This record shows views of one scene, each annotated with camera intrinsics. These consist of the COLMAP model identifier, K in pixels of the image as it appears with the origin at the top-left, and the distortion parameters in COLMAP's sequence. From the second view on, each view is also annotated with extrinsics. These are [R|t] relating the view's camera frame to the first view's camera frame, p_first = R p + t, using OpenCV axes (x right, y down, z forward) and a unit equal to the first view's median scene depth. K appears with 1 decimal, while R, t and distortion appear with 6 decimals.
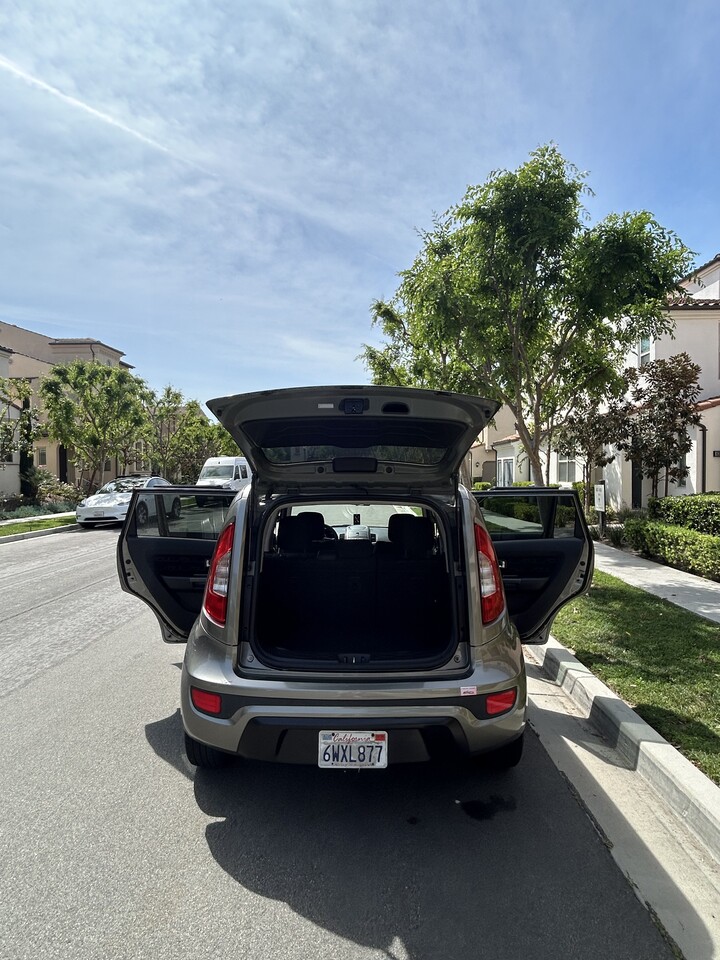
lens RADIAL K [[529.3, 0, 360.0], [0, 529.3, 480.0], [0, 0, 1]] dist [0.003689, -0.000145]
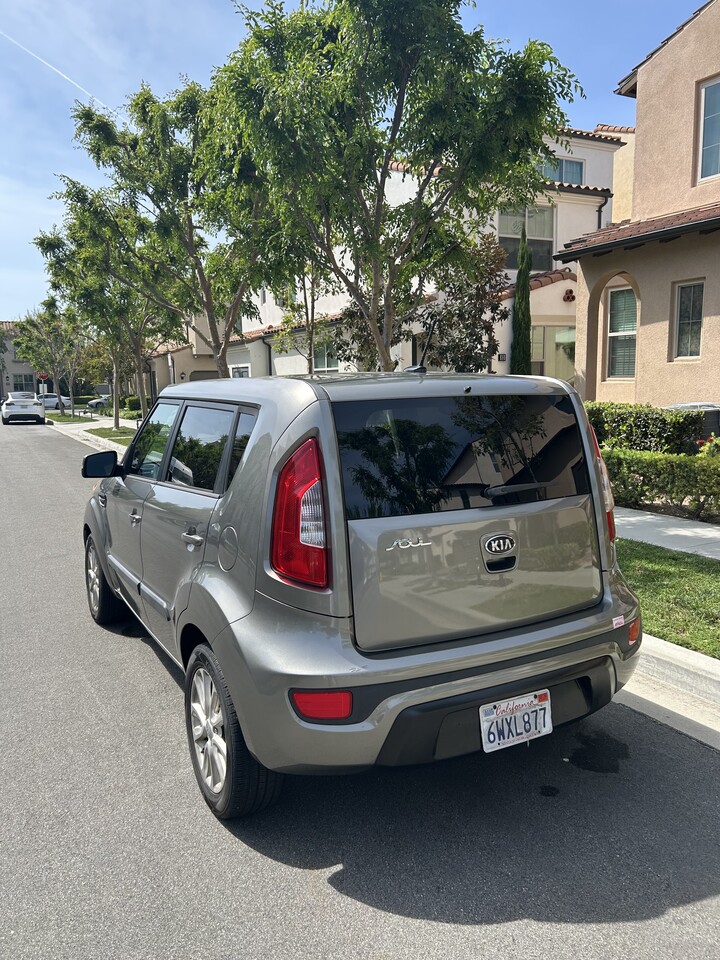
lens RADIAL K [[743.9, 0, 360.0], [0, 743.9, 480.0], [0, 0, 1]] dist [0.024742, -0.001917]
pose [[0.876736, -0.076934, 0.474779, -0.697286], [0.025901, 0.993244, 0.113116, 0.034993], [-0.480274, -0.086876, 0.872806, 0.195012]]
